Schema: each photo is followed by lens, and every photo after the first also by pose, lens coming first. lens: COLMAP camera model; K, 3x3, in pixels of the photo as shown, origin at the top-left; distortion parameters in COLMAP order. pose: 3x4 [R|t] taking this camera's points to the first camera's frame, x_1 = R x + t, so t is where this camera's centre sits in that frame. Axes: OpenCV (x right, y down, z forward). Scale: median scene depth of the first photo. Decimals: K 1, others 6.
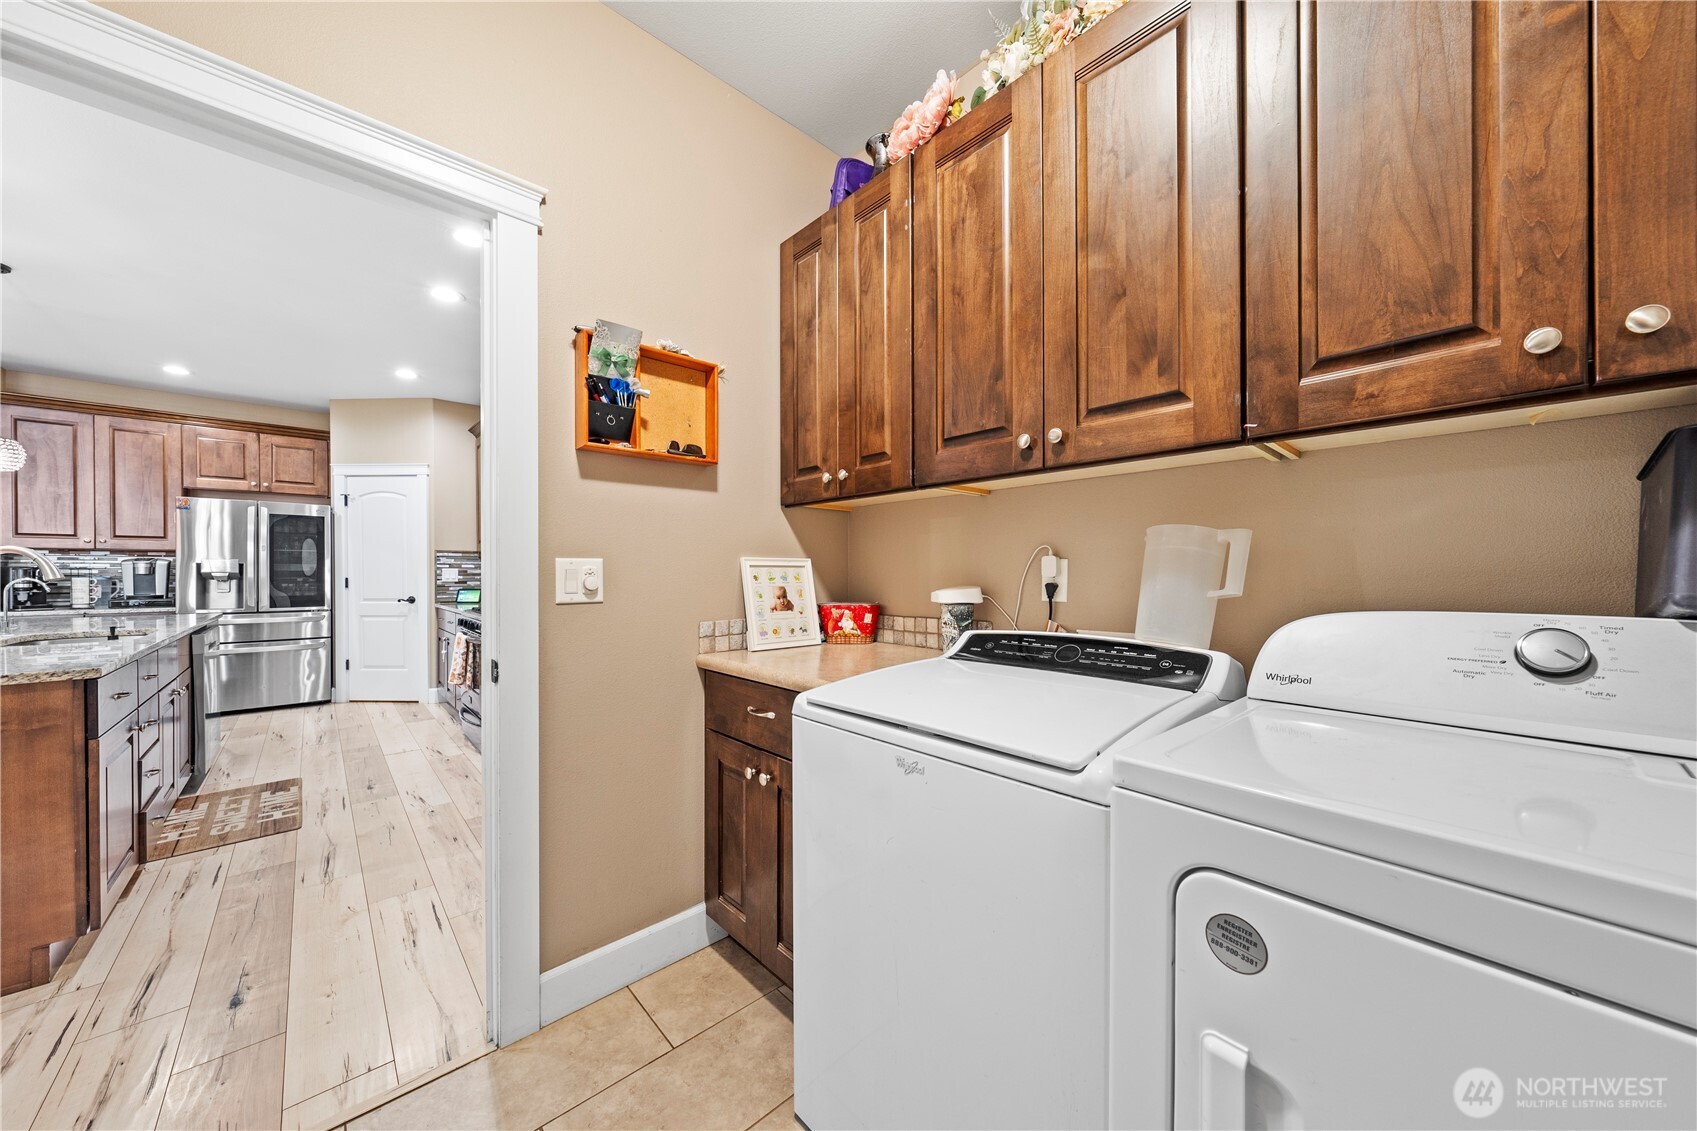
lens RADIAL K [[586.2, 0, 843.9], [0, 586.2, 572.4], [0, 0, 1]] dist [-0.001723, 0.000013]
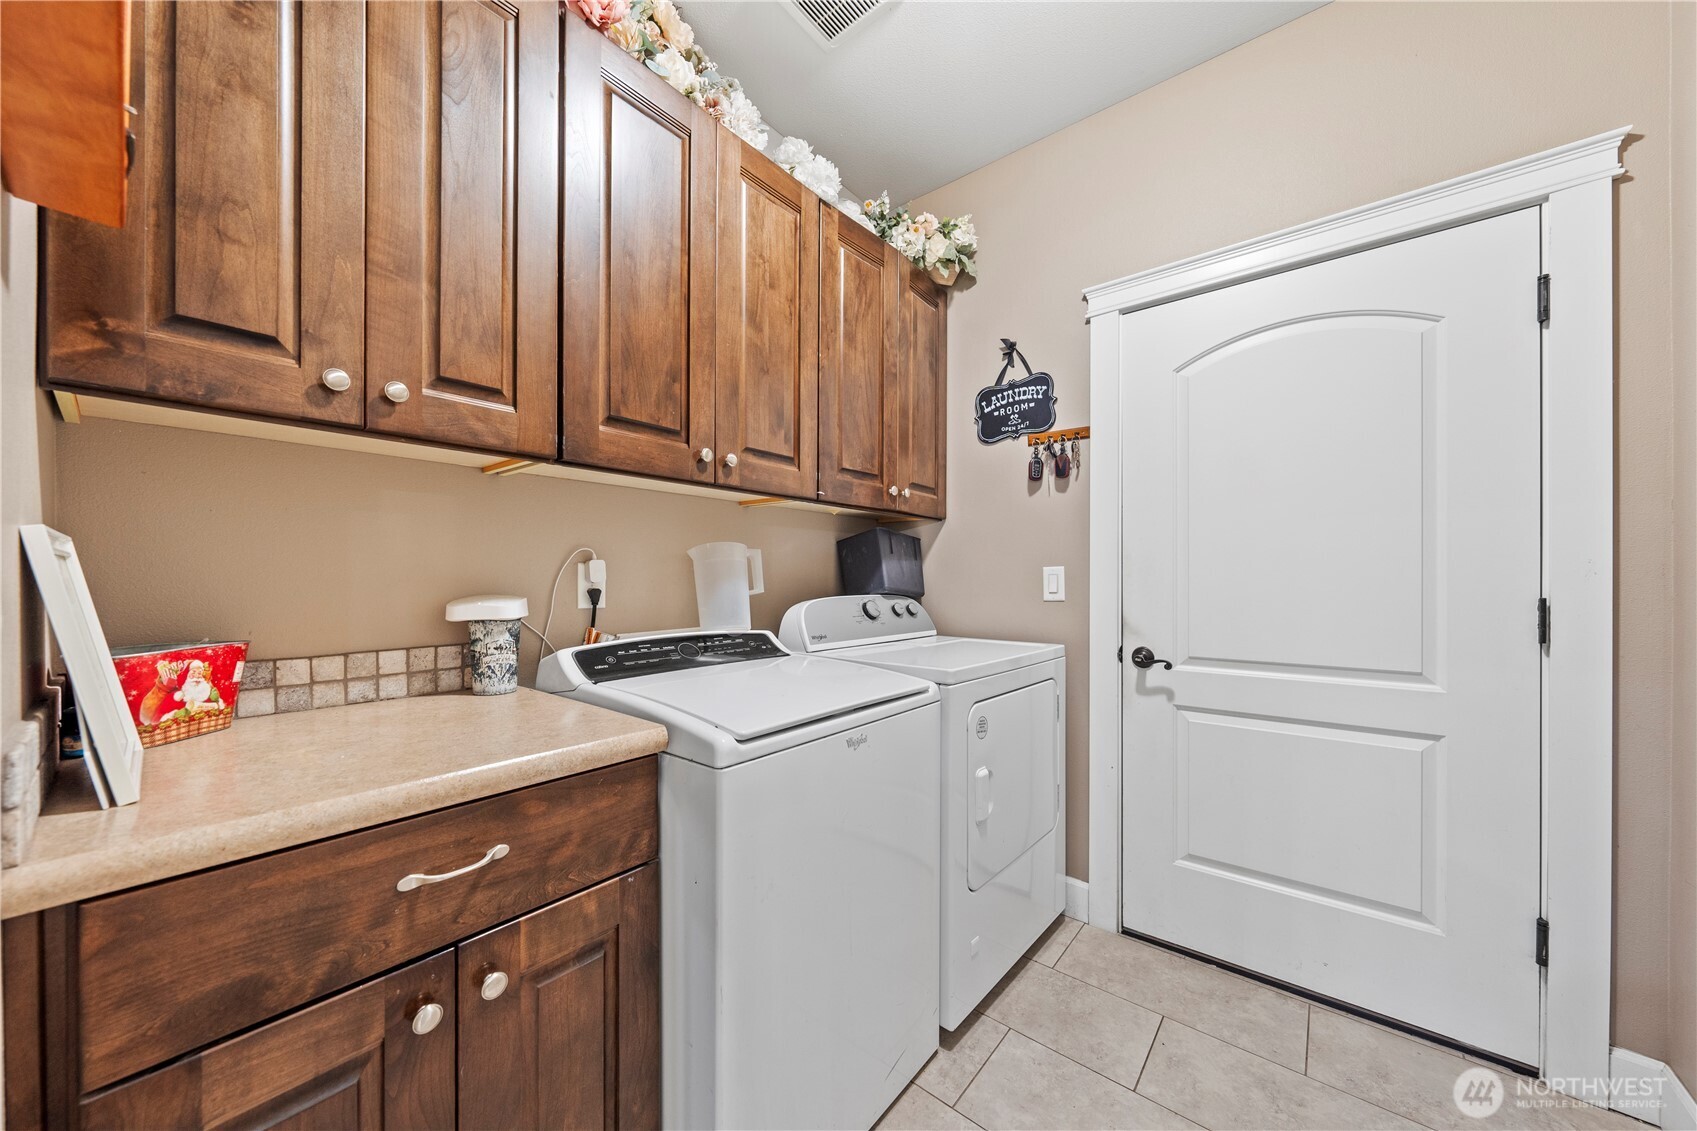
lens RADIAL K [[622.0, 0, 846.3], [0, 622.0, 576.2], [0, 0, 1]] dist [0.000207, -0.000095]
pose [[-0.173306, 0.004644, 0.984857, -0.690396], [-0.002885, 0.999982, -0.005223, 0.002436], [-0.984864, -0.003746, -0.173290, 0.762428]]
